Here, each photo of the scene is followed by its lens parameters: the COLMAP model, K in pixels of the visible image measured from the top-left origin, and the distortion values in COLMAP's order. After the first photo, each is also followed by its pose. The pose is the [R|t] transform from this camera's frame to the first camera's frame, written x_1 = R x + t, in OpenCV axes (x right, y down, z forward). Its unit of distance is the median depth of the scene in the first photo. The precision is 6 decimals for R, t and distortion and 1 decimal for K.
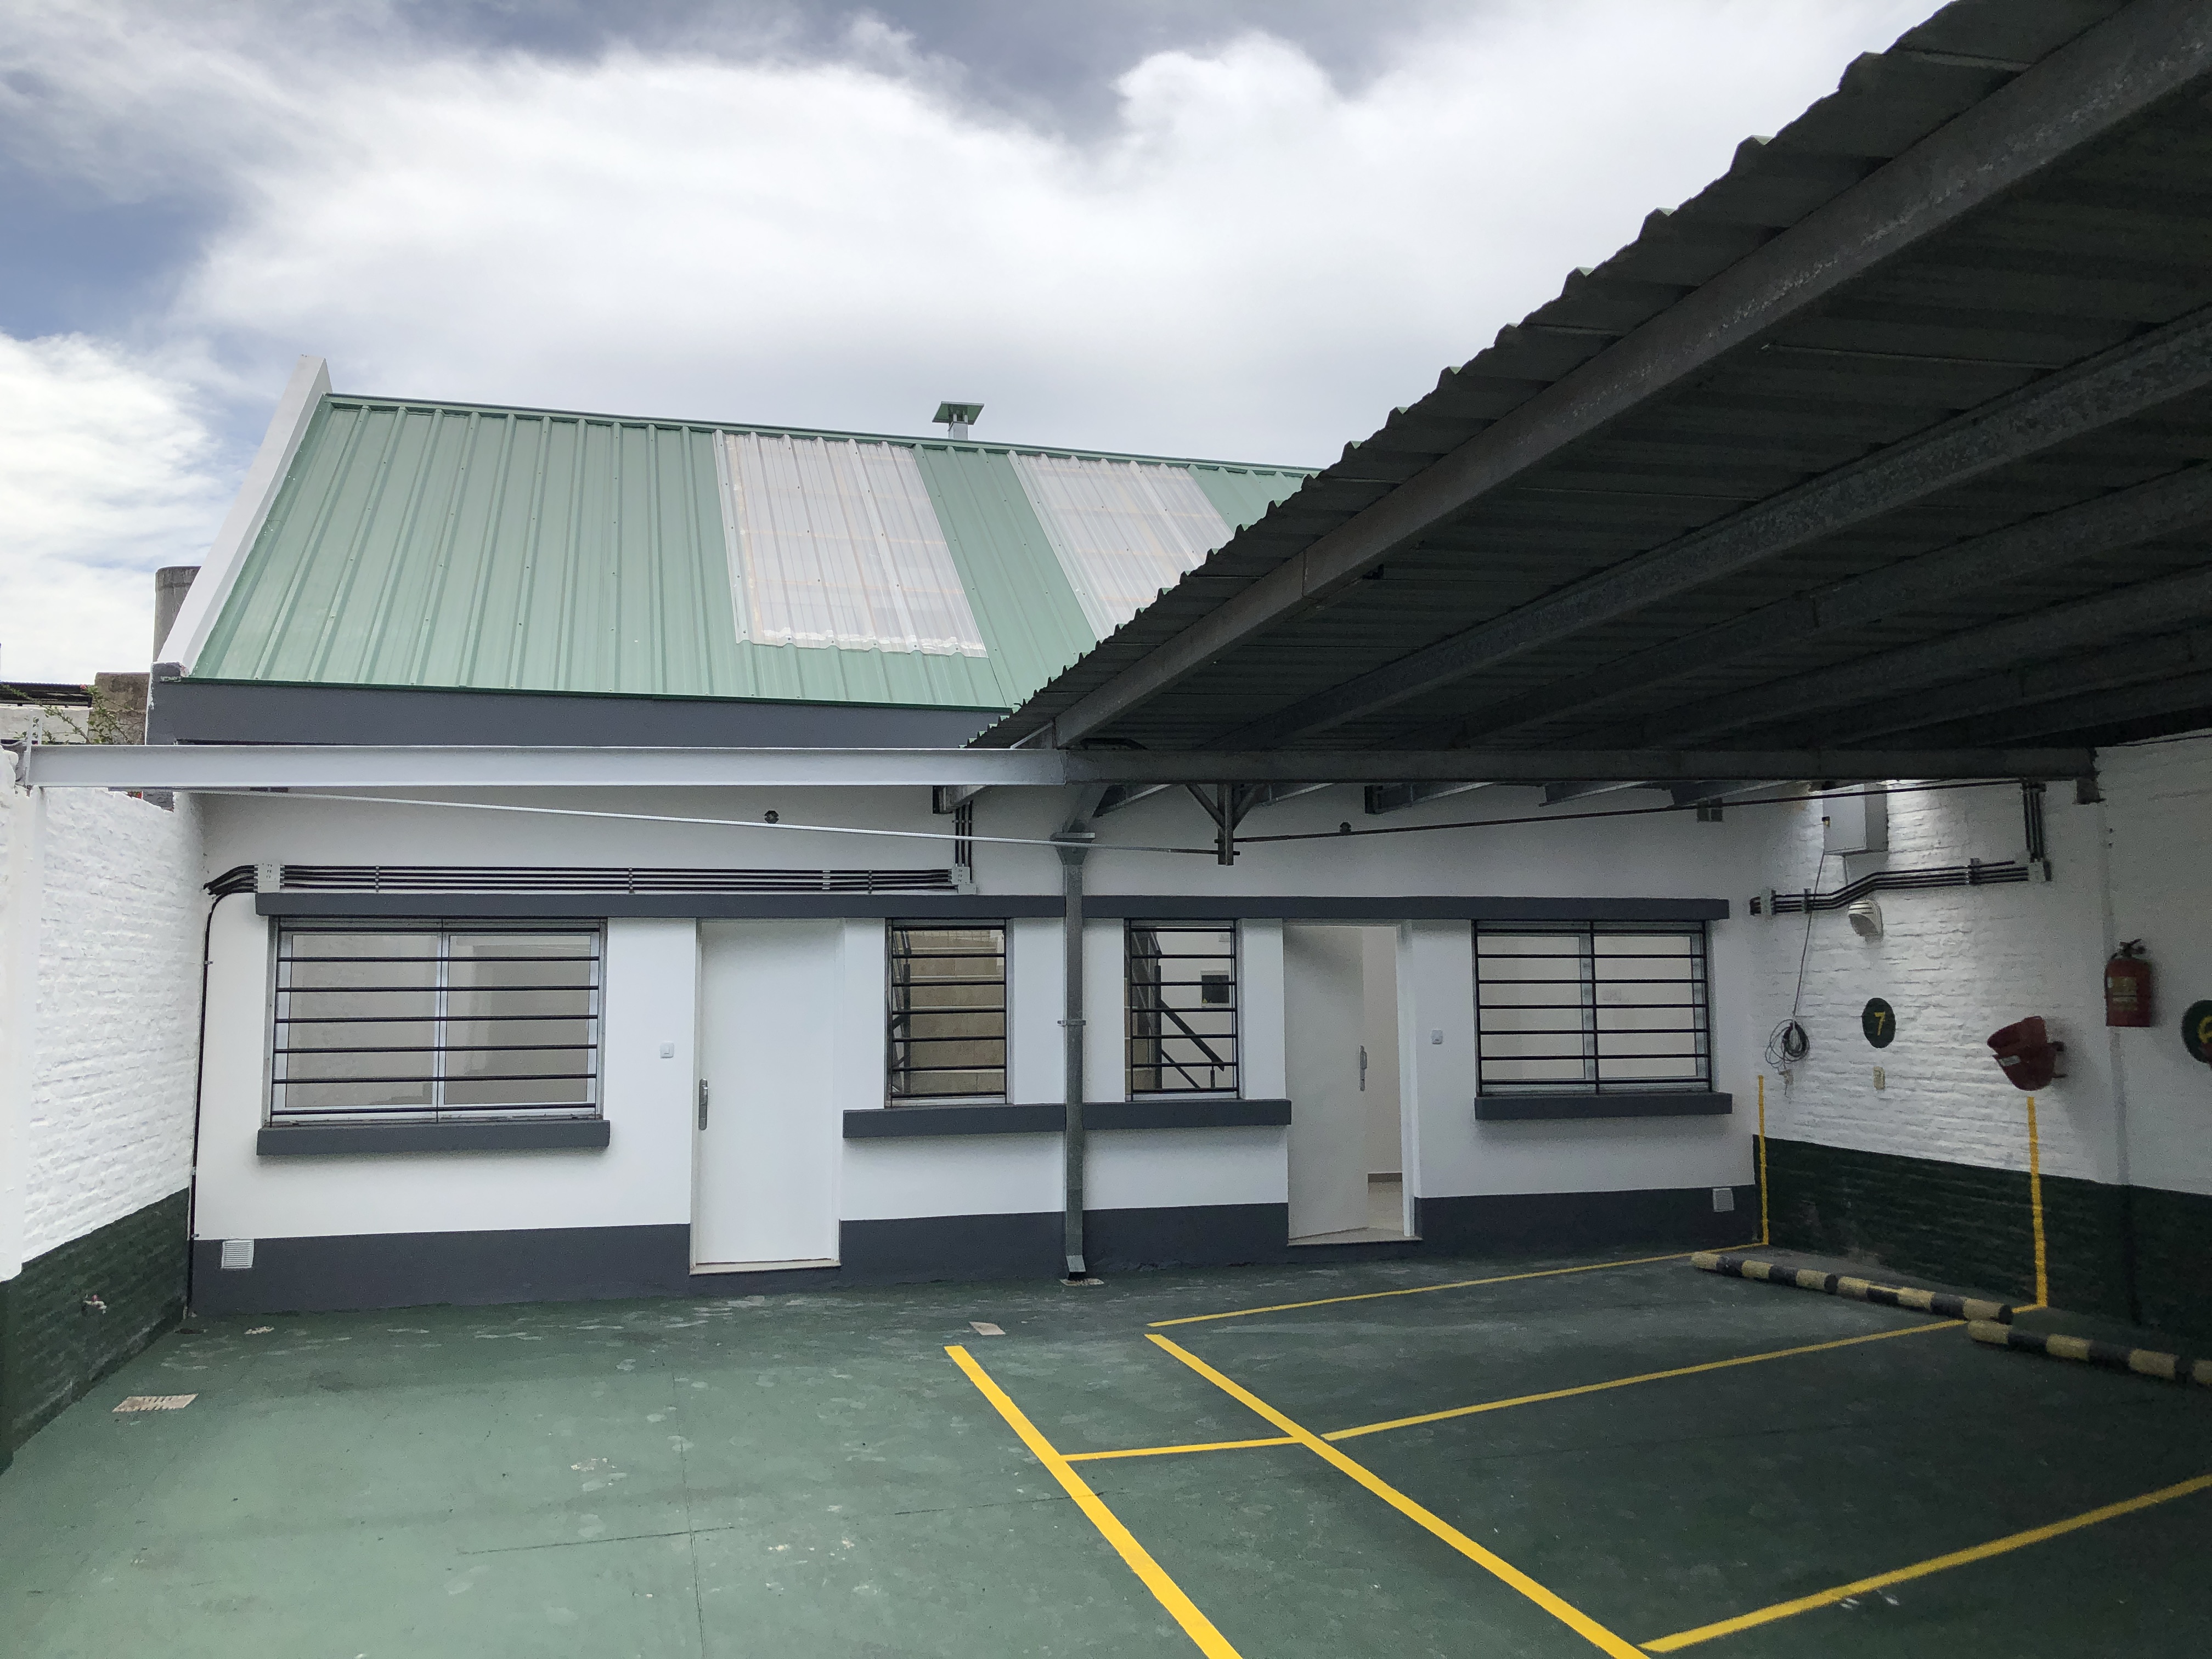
lens RADIAL K [[1784.4, 0, 1106.0], [0, 1784.4, 829.5], [0, 0, 1]] dist [0.037759, -0.033526]
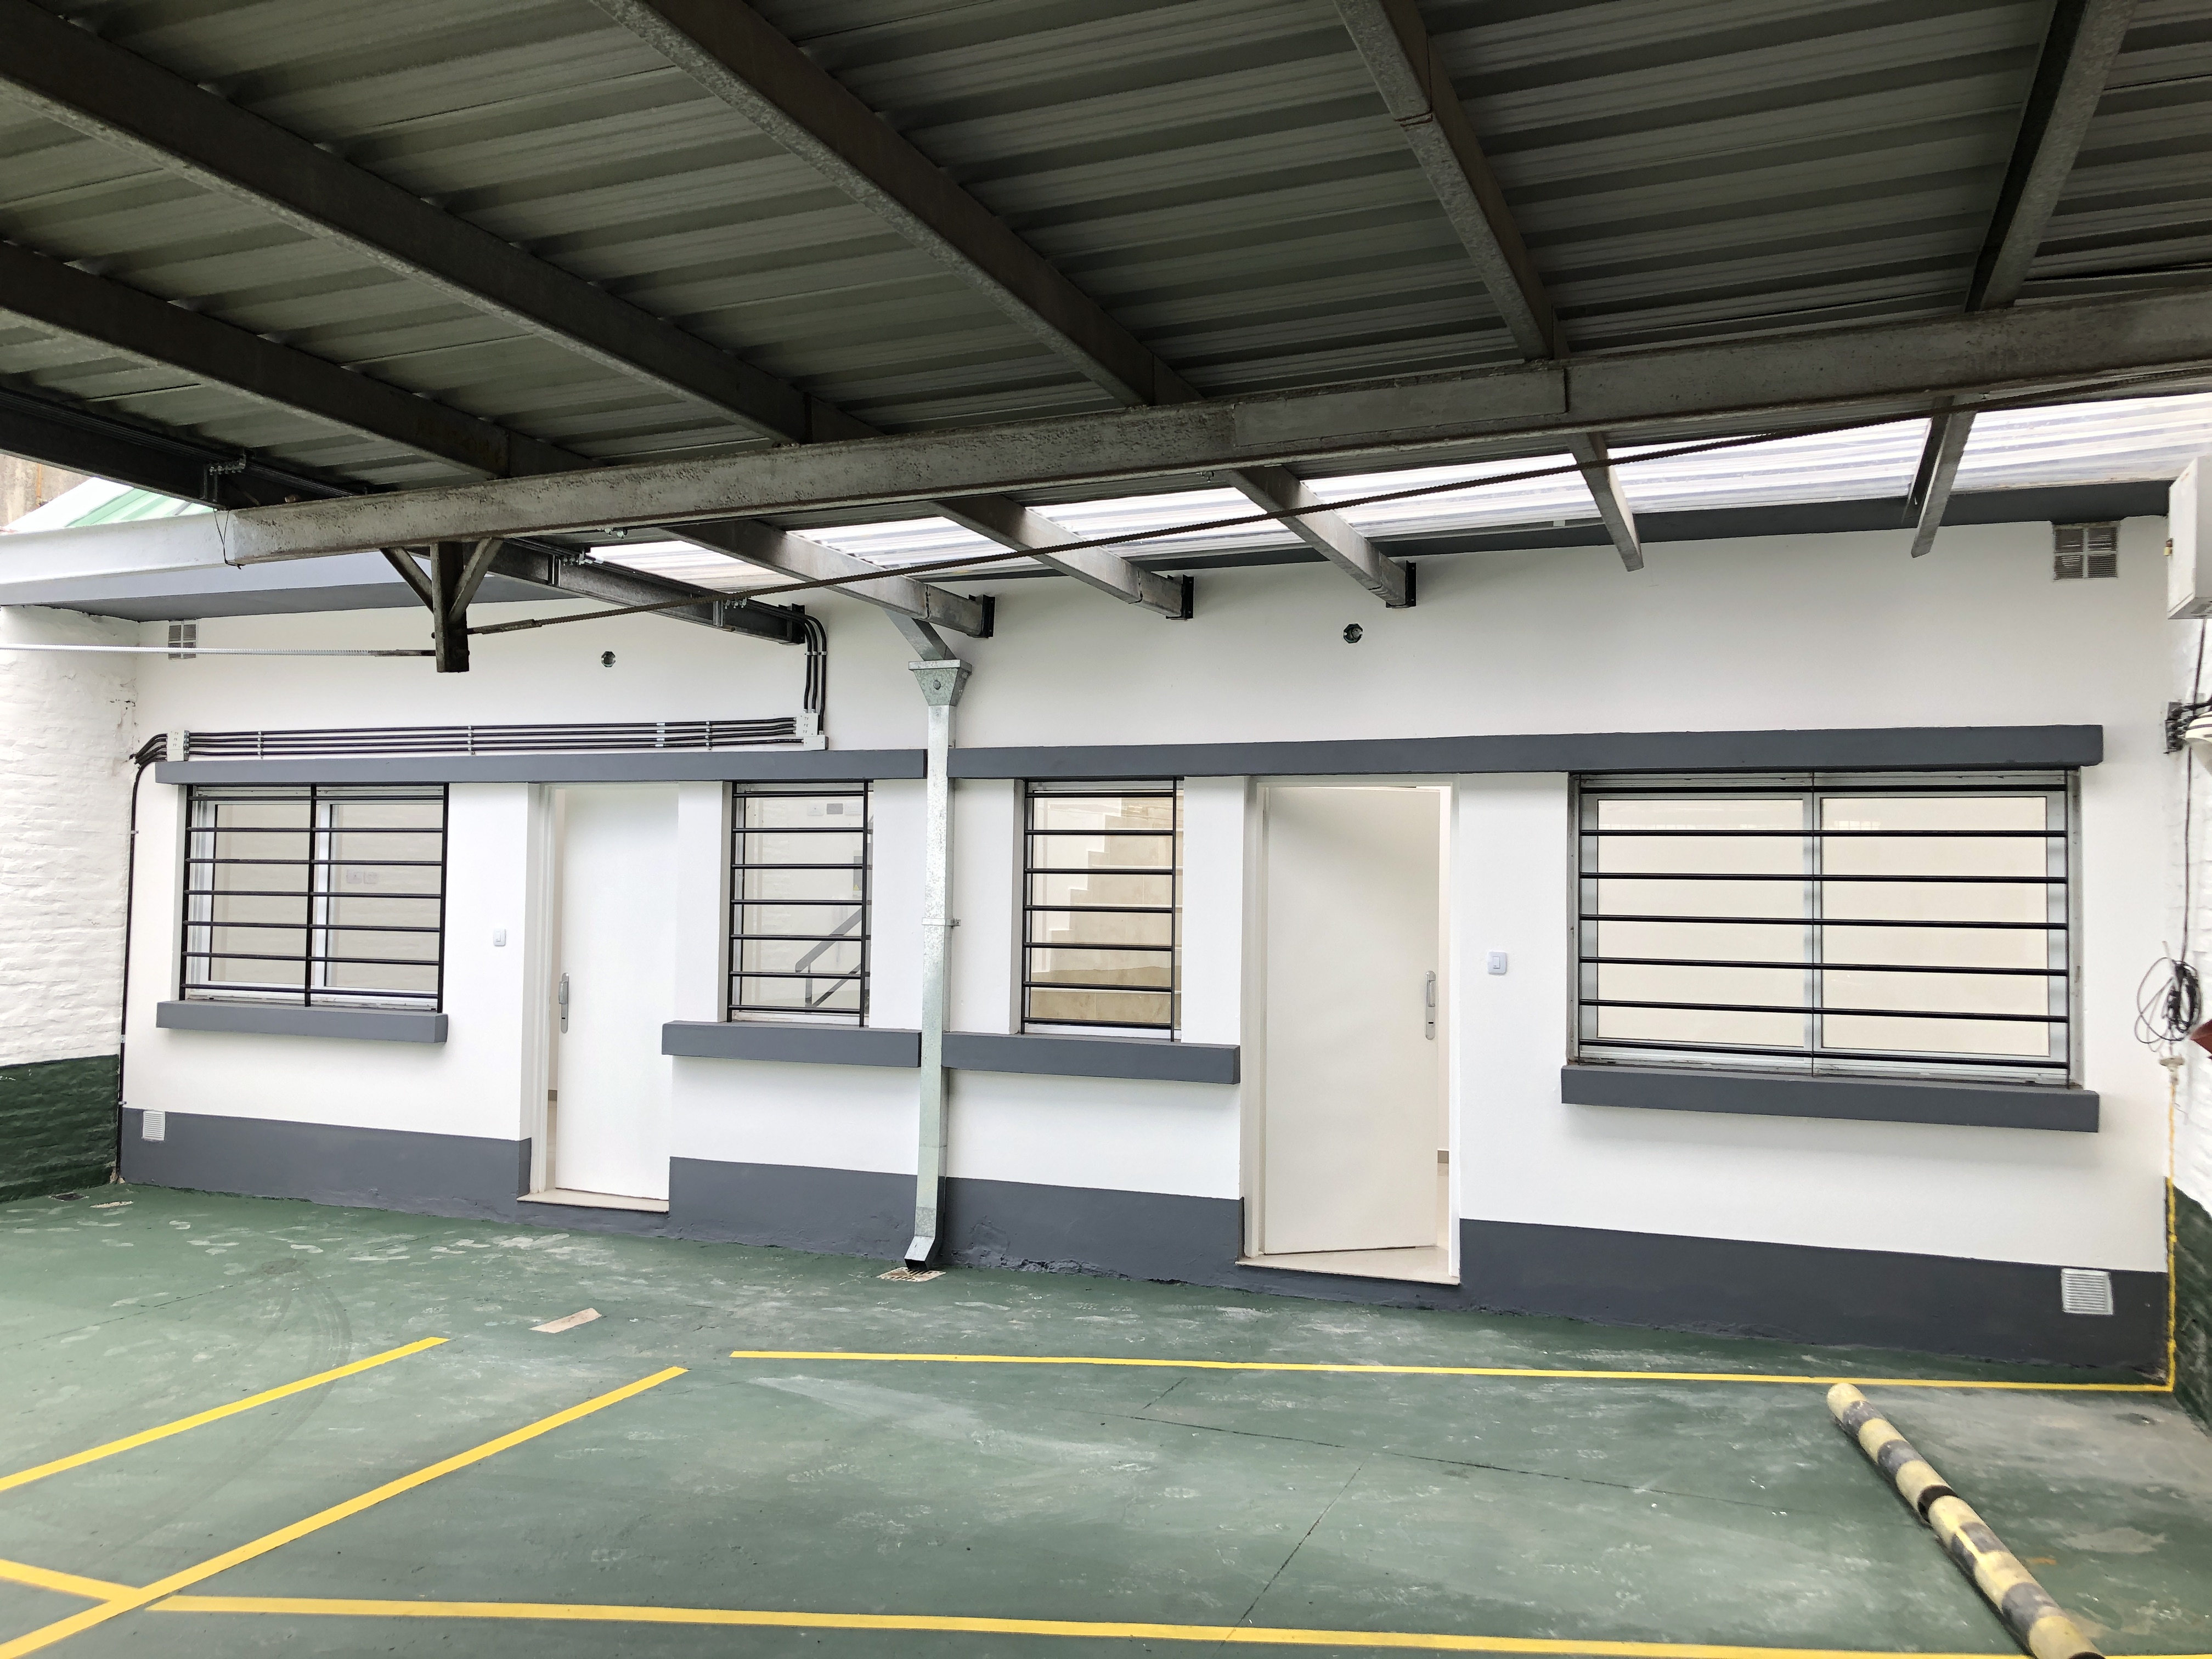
lens RADIAL K [[1784.4, 0, 1106.0], [0, 1784.4, 829.5], [0, 0, 1]] dist [0.037759, -0.033526]
pose [[0.811541, -0.000770, -0.584295, 0.462129], [0.032665, 0.998495, 0.044054, 0.040968], [0.583381, -0.054838, 0.810345, 0.449807]]
